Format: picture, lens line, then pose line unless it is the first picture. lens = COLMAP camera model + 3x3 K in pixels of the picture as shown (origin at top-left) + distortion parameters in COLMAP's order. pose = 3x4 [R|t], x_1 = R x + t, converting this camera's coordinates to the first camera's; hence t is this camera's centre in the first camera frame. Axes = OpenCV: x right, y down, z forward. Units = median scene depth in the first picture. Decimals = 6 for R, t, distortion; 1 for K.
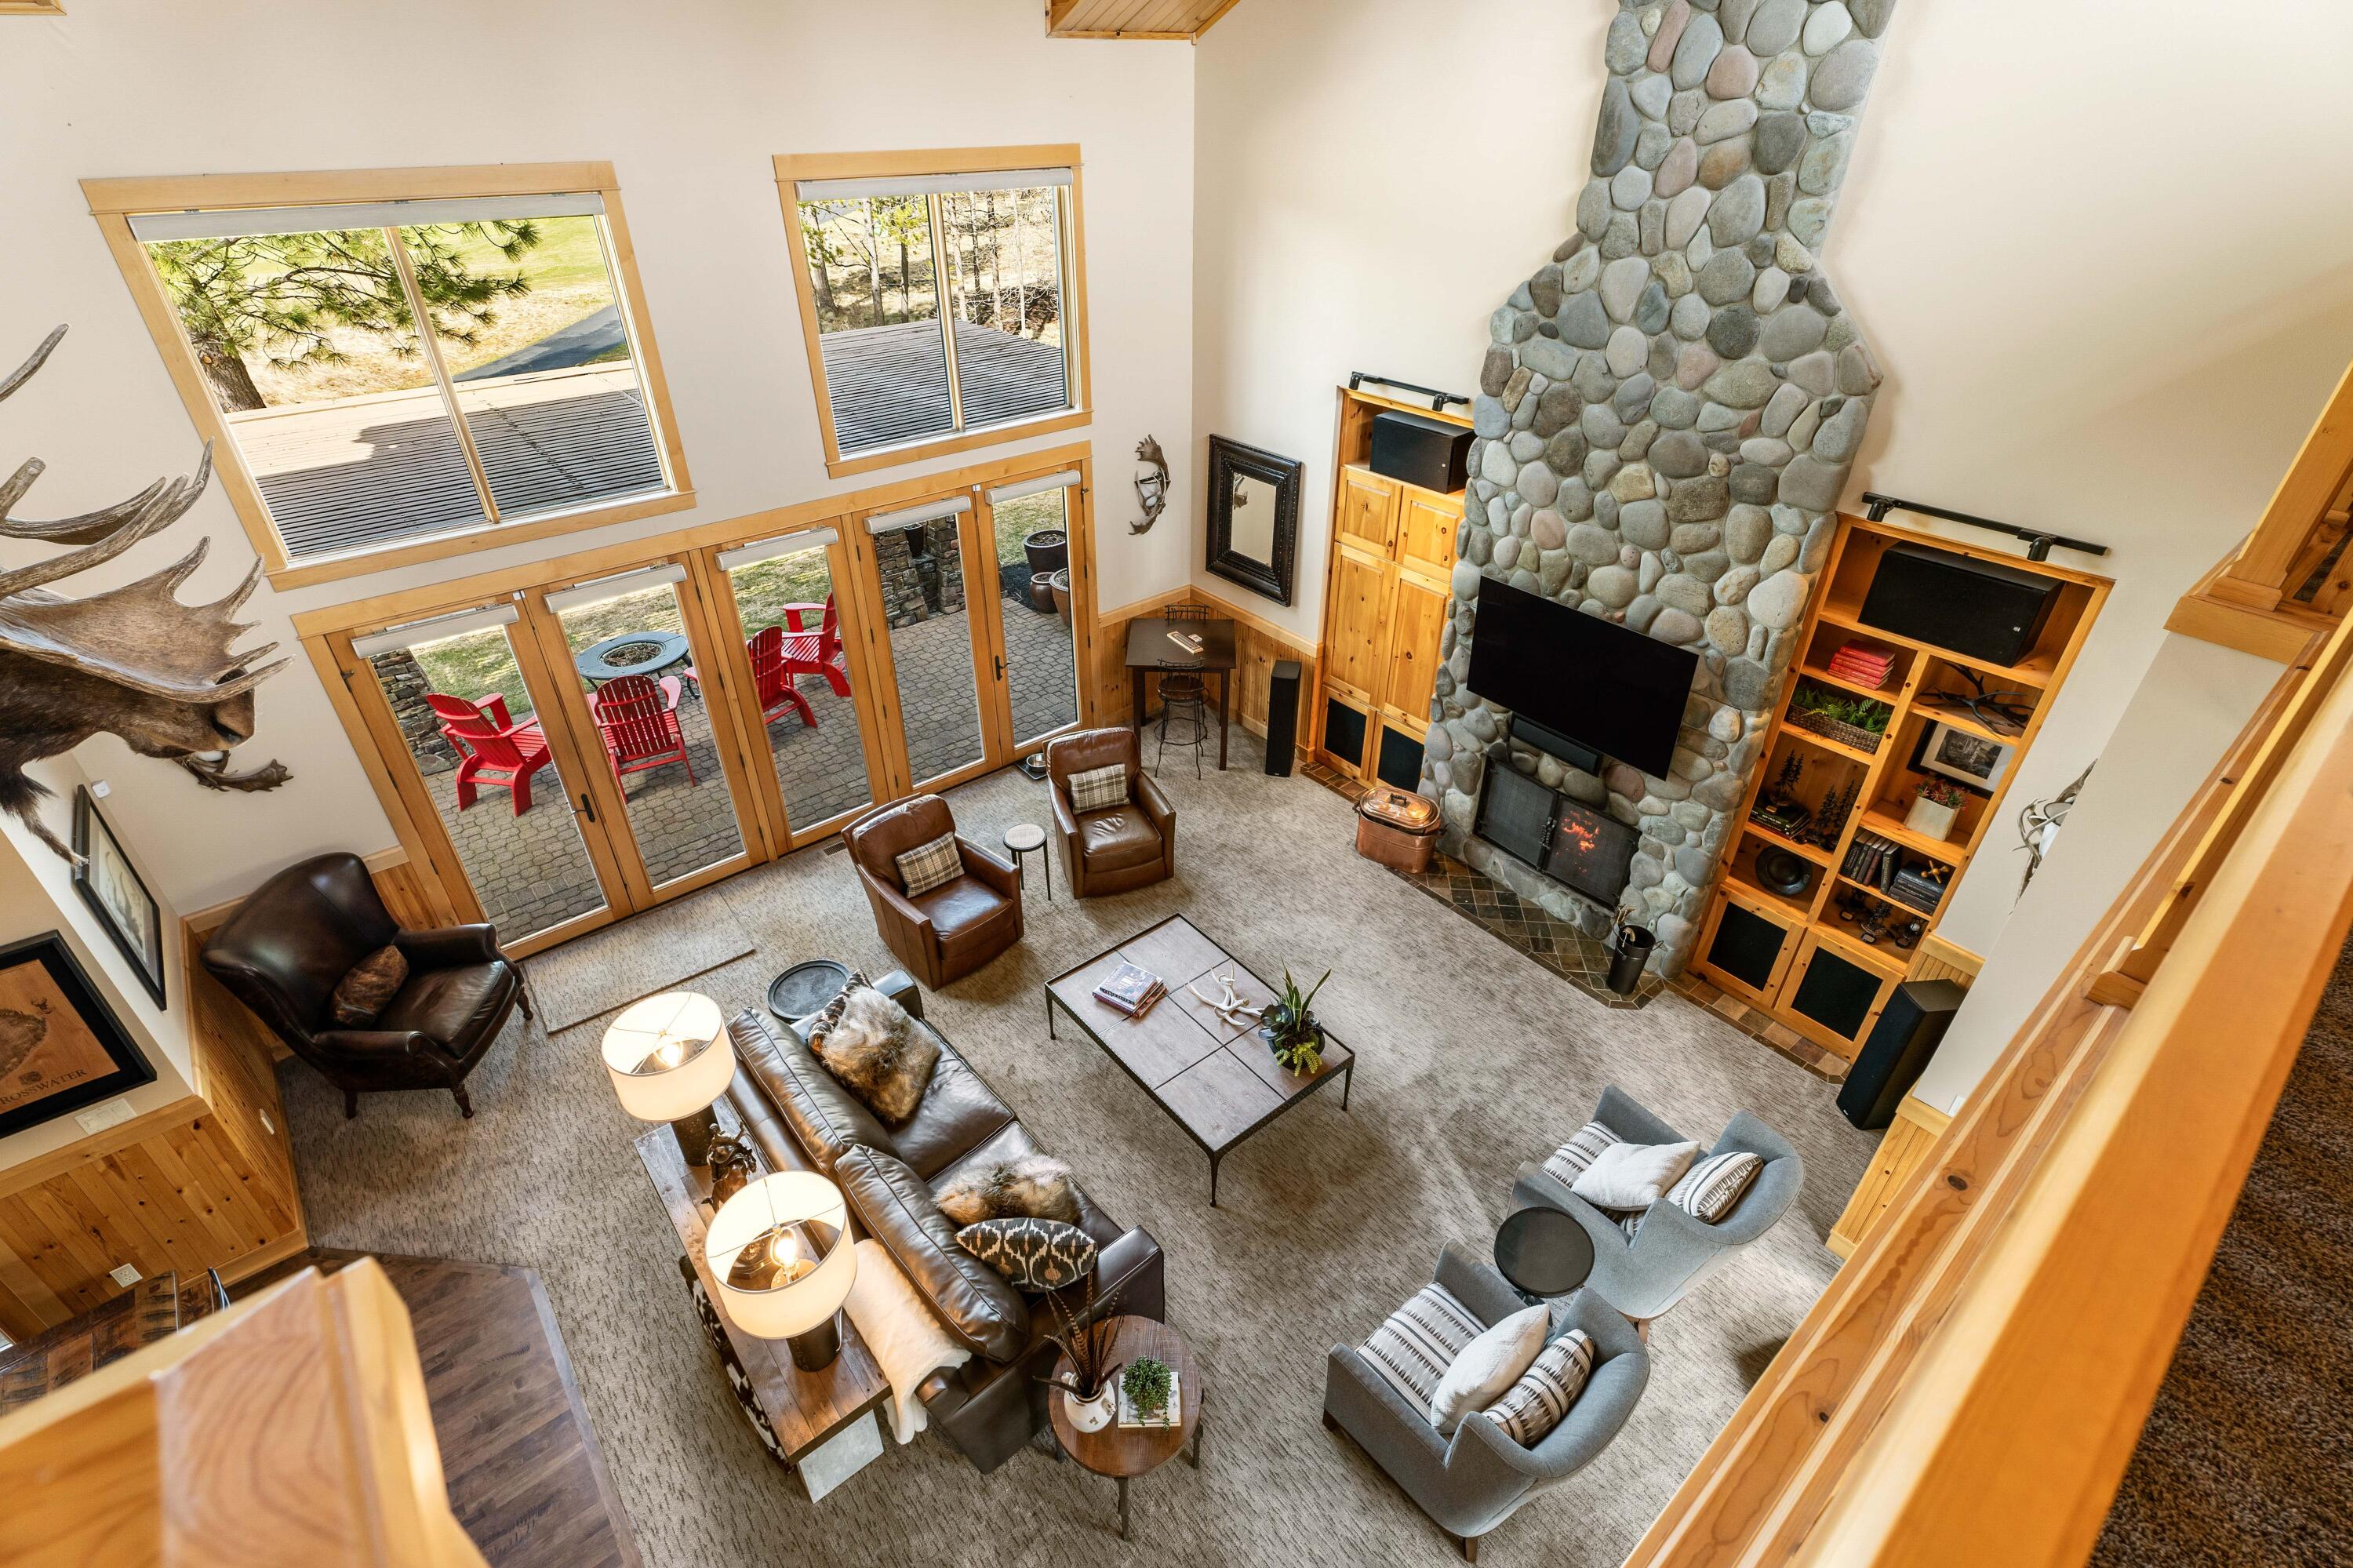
lens RADIAL K [[1062.6, 0, 1176.5], [0, 1062.6, 784.0], [0, 0, 1]] dist [0.000561, 0.000036]
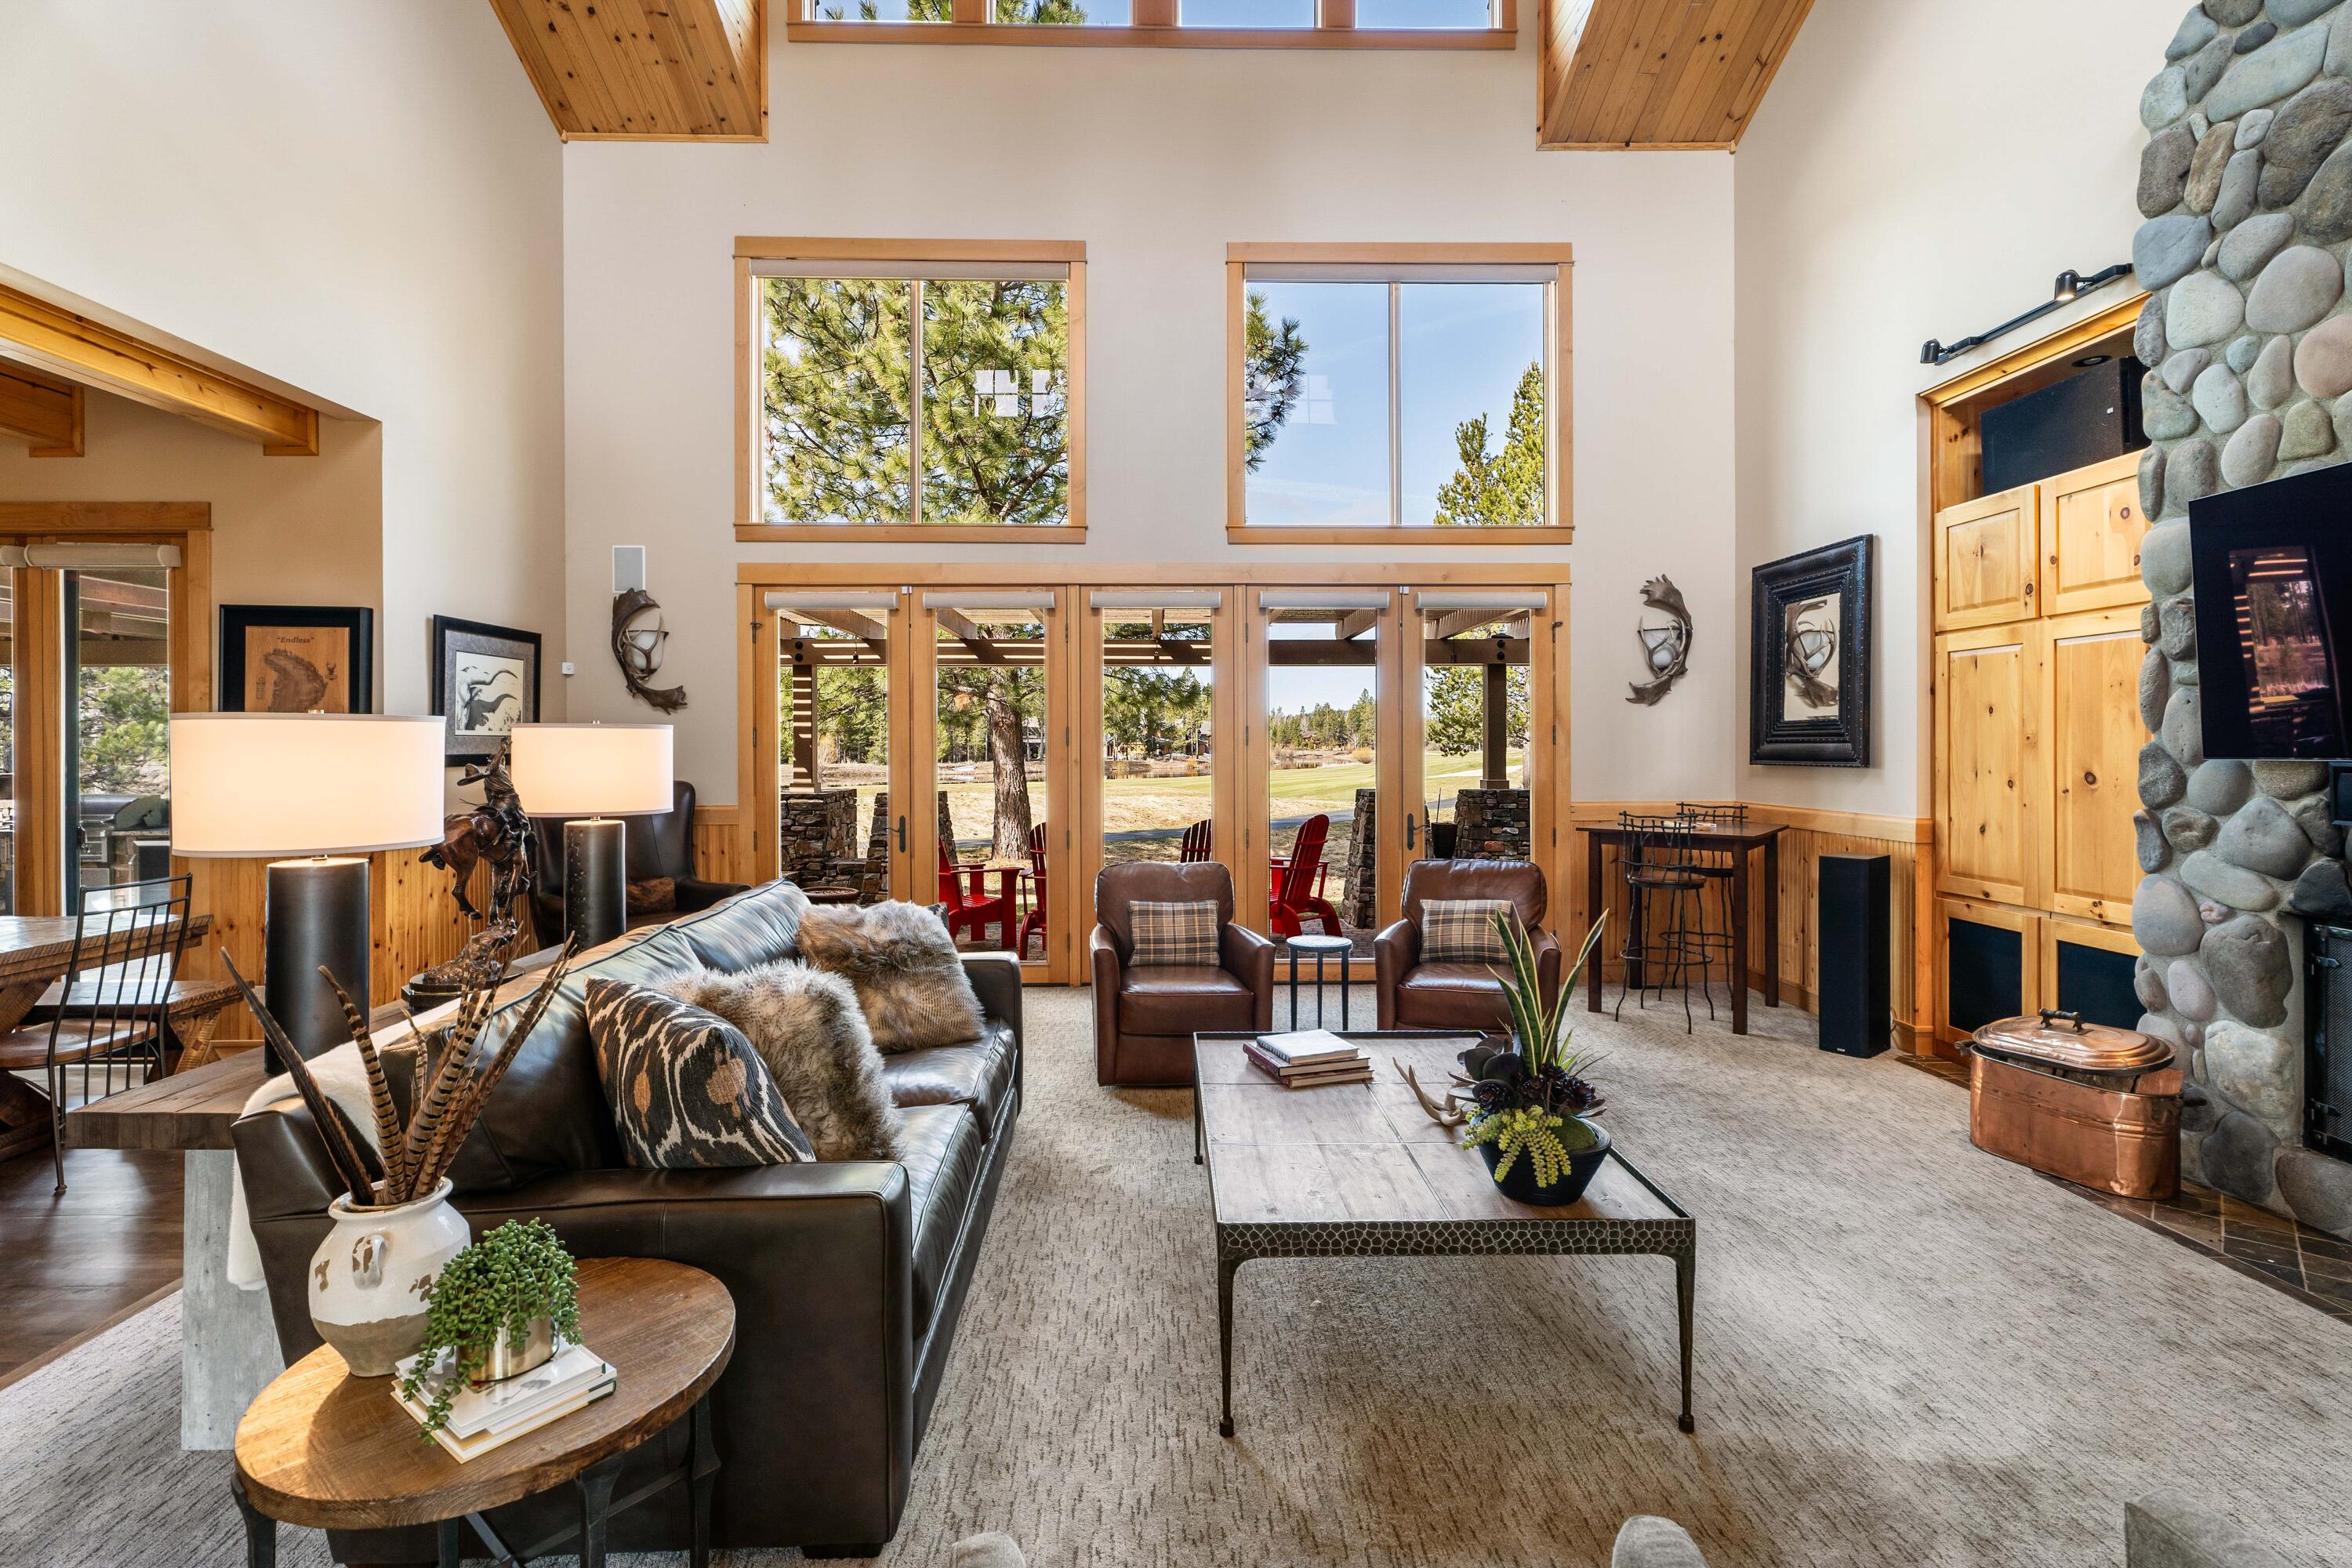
lens RADIAL K [[1072.8, 0, 1169.2], [0, 1072.8, 752.6], [0, 0, 1]] dist [0.003149, -0.000034]
pose [[0.784812, 0.000052, -0.619734, 0.195777], [-0.334529, 0.841832, -0.423567, 0.255680], [0.521690, 0.539740, 0.660697, 0.409384]]
